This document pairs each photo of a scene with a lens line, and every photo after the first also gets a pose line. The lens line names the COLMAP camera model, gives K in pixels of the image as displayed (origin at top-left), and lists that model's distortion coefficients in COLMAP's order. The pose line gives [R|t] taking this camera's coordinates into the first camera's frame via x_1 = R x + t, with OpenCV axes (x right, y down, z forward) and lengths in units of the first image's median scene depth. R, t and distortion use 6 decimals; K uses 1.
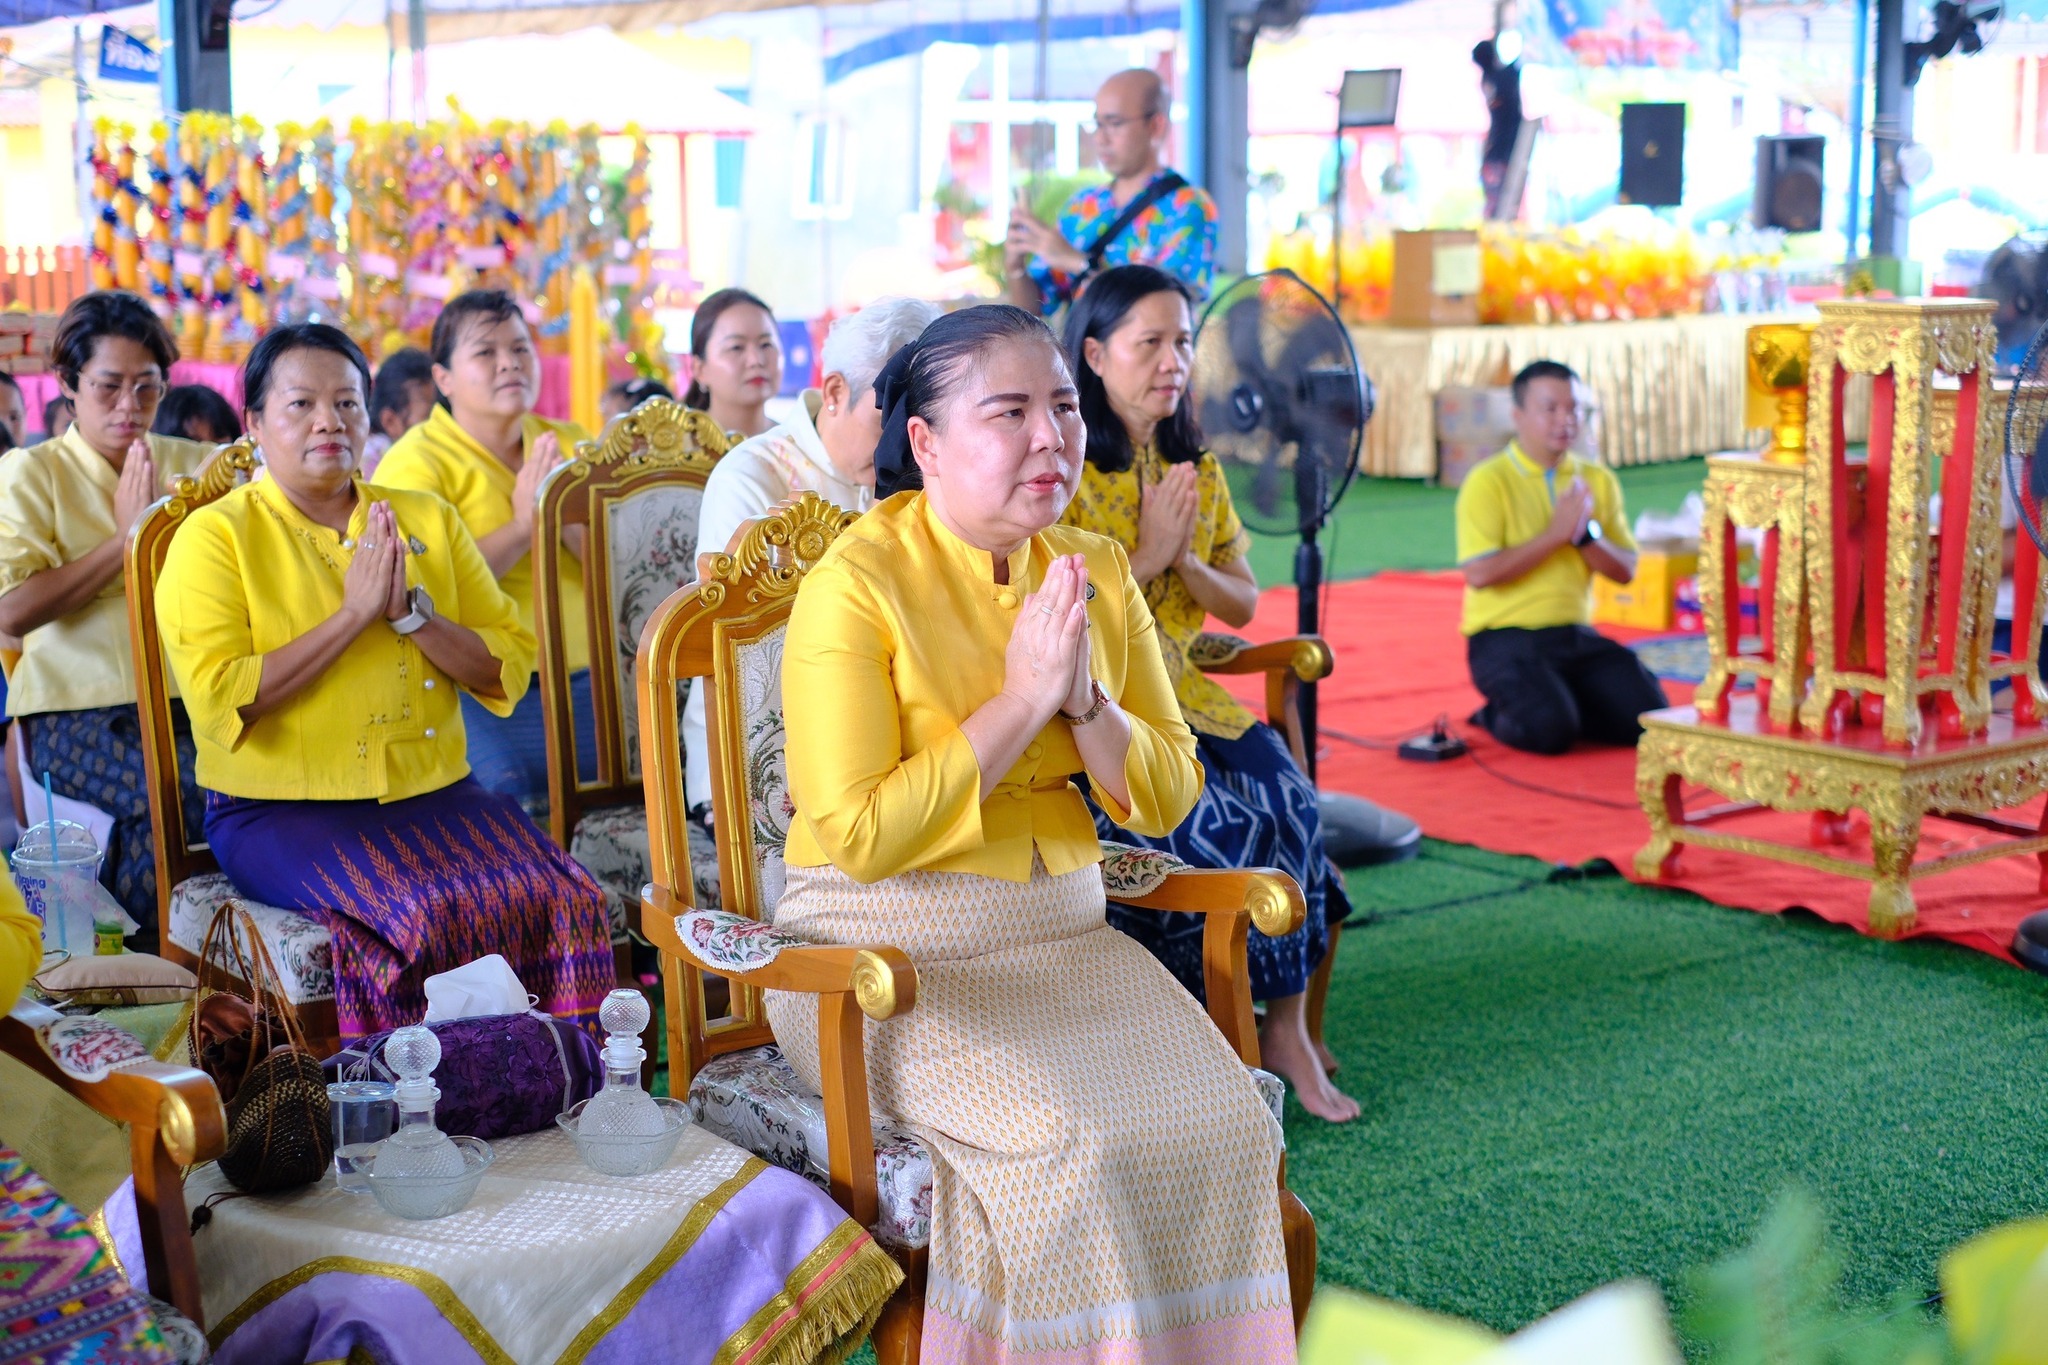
lens RADIAL K [[3293.0, 0, 1014.2], [0, 3293.0, 686.7], [0, 0, 1]] dist [-0.039993, 0.000000]
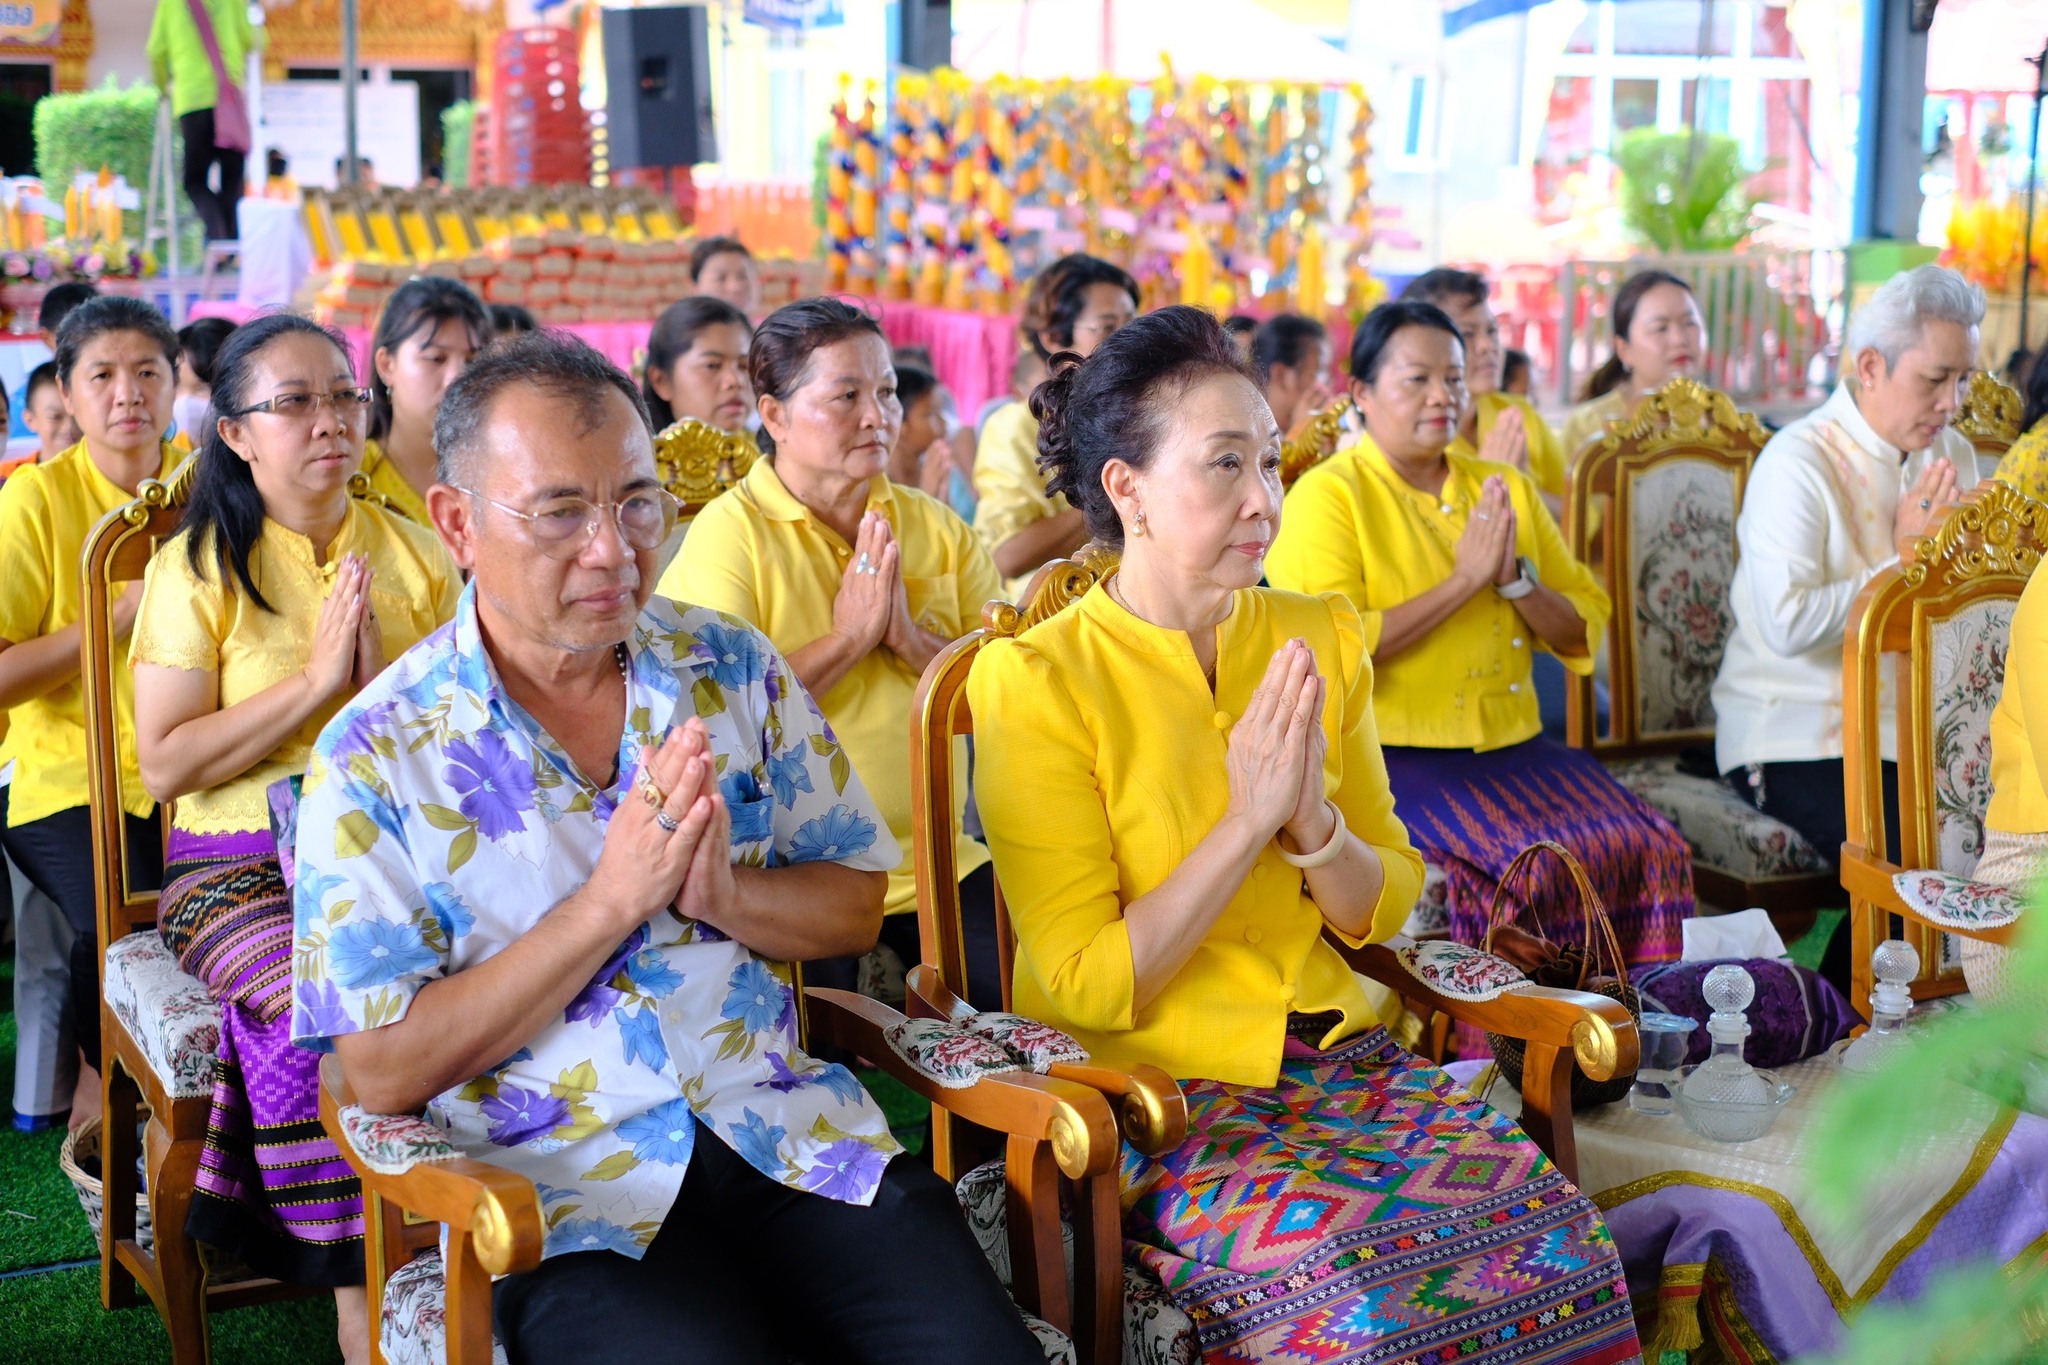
lens RADIAL K [[3293.0, 0, 1034.2], [0, 3293.0, 684.0], [0, 0, 1]] dist [-0.039993, 0.000000]
pose [[0.988041, 0.039195, -0.149129, -0.178993], [-0.036876, 0.999153, 0.018284, -0.001359], [0.149720, -0.012566, 0.988649, -0.082205]]
